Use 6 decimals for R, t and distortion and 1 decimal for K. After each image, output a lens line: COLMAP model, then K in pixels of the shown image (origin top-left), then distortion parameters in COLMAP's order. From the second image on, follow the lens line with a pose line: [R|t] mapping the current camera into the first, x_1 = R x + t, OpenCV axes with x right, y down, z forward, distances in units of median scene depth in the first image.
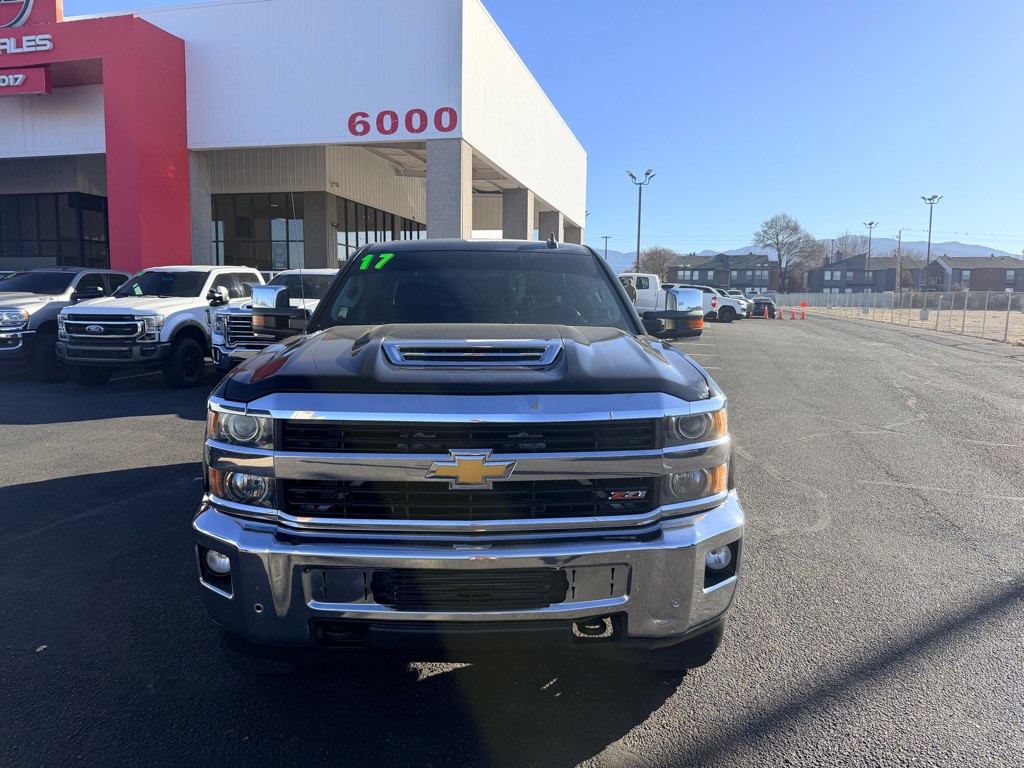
lens RADIAL K [[711.7, 0, 512.0], [0, 711.7, 384.0], [0, 0, 1]] dist [0.007812, -0.019040]
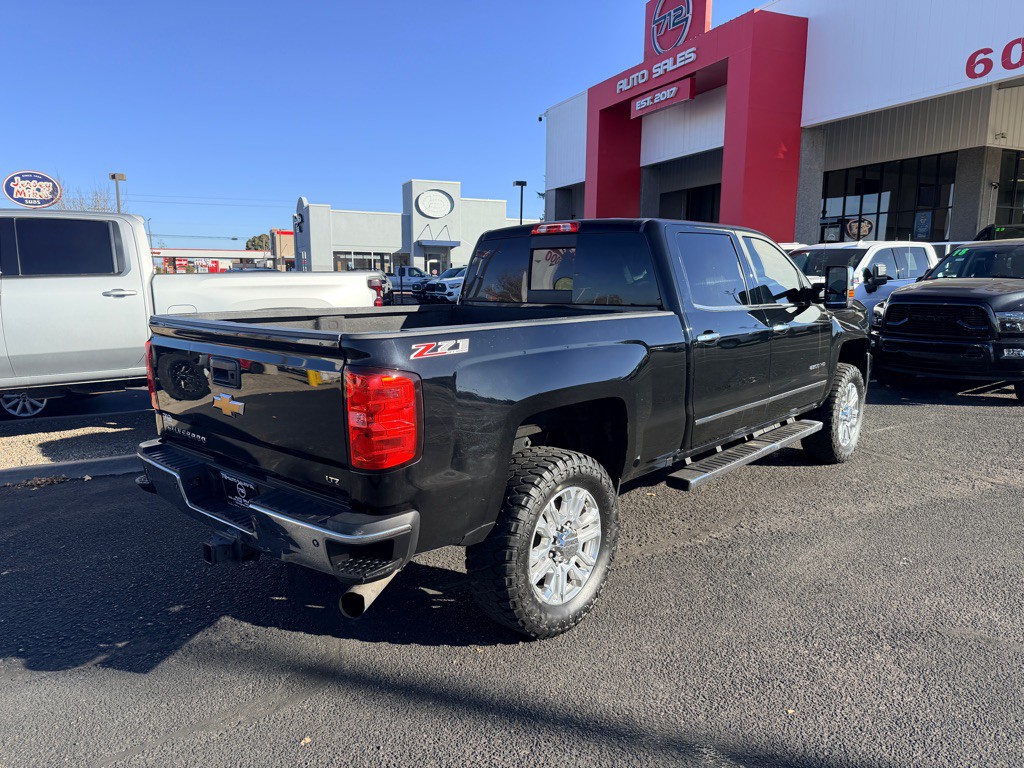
lens RADIAL K [[711.7, 0, 512.0], [0, 711.7, 384.0], [0, 0, 1]] dist [0.007812, -0.019040]
pose [[0.609639, 0.109189, -0.785123, 0.139241], [-0.081565, 0.993851, 0.074883, -0.008052], [0.788472, 0.018387, 0.614796, 0.058215]]
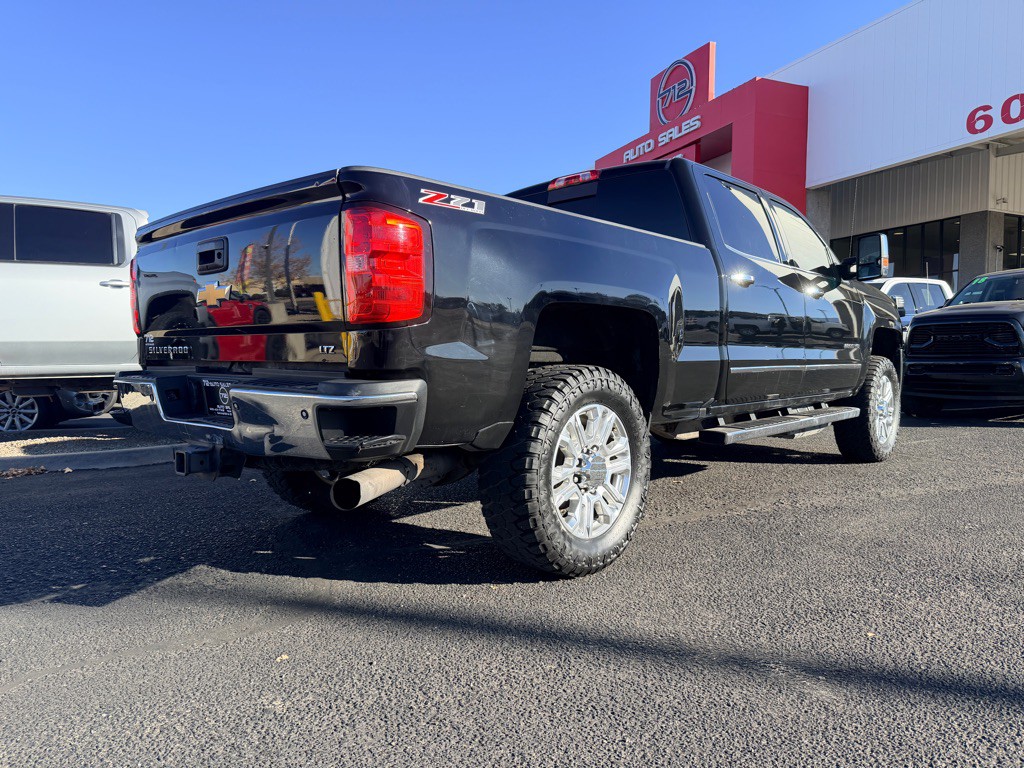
lens RADIAL K [[712.9, 0, 518.7], [0, 712.9, 378.9], [0, 0, 1]] dist [0.009215, -0.018442]
pose [[0.607534, 0.018384, -0.794081, 0.128152], [-0.083557, 0.995664, -0.040877, 0.024983], [0.789887, 0.091185, 0.606436, 0.067770]]
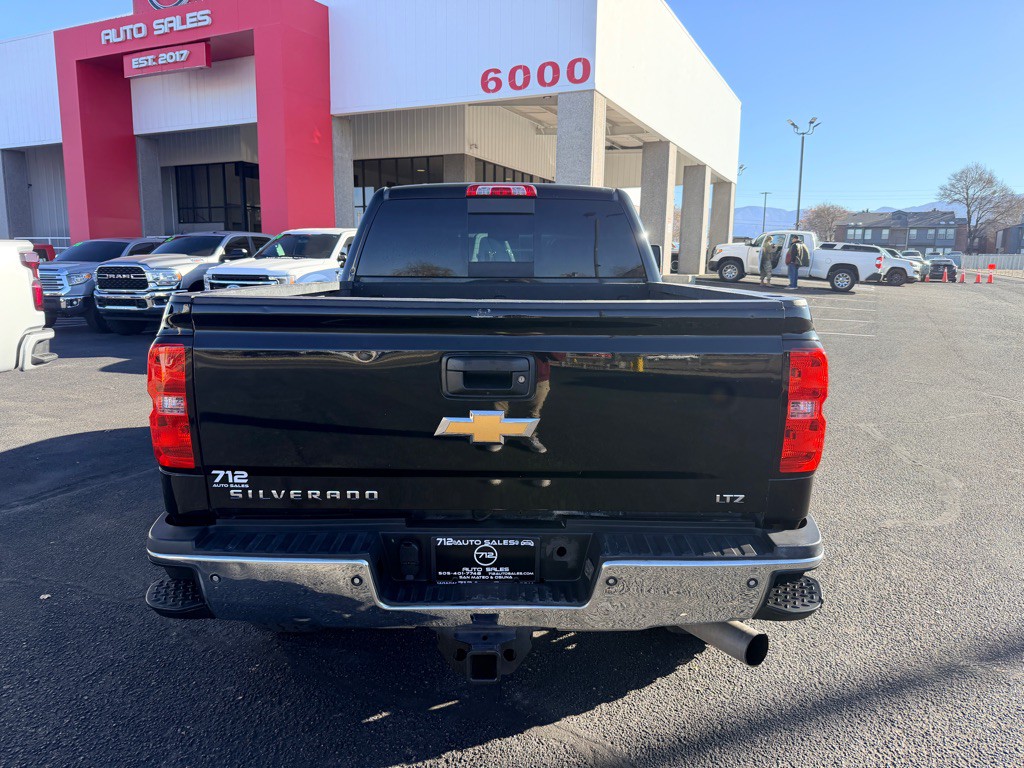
lens RADIAL K [[718.6, 0, 512.0], [0, 718.6, 384.0], [0, 0, 1]] dist [0.006816, -0.023206]
pose [[0.979547, 0.030530, -0.198887, 0.021899], [-0.020654, 0.998457, 0.051546, 0.000773], [0.200154, -0.046384, 0.978666, 0.015279]]
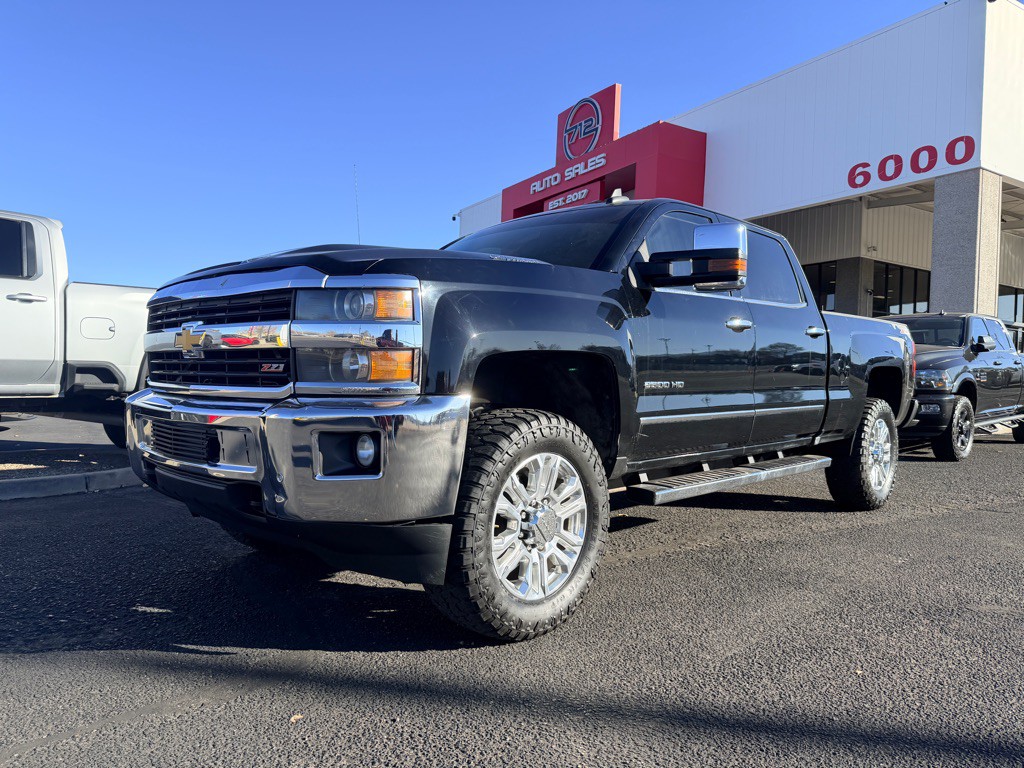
lens RADIAL K [[707.6, 0, 512.4], [0, 707.6, 382.6], [0, 0, 1]] dist [0.035149, -0.049556]
pose [[0.711006, 0.013949, -0.703047, 0.116456], [-0.098774, 0.991872, -0.080212, 0.023265], [0.696214, 0.126474, 0.706605, 0.054171]]
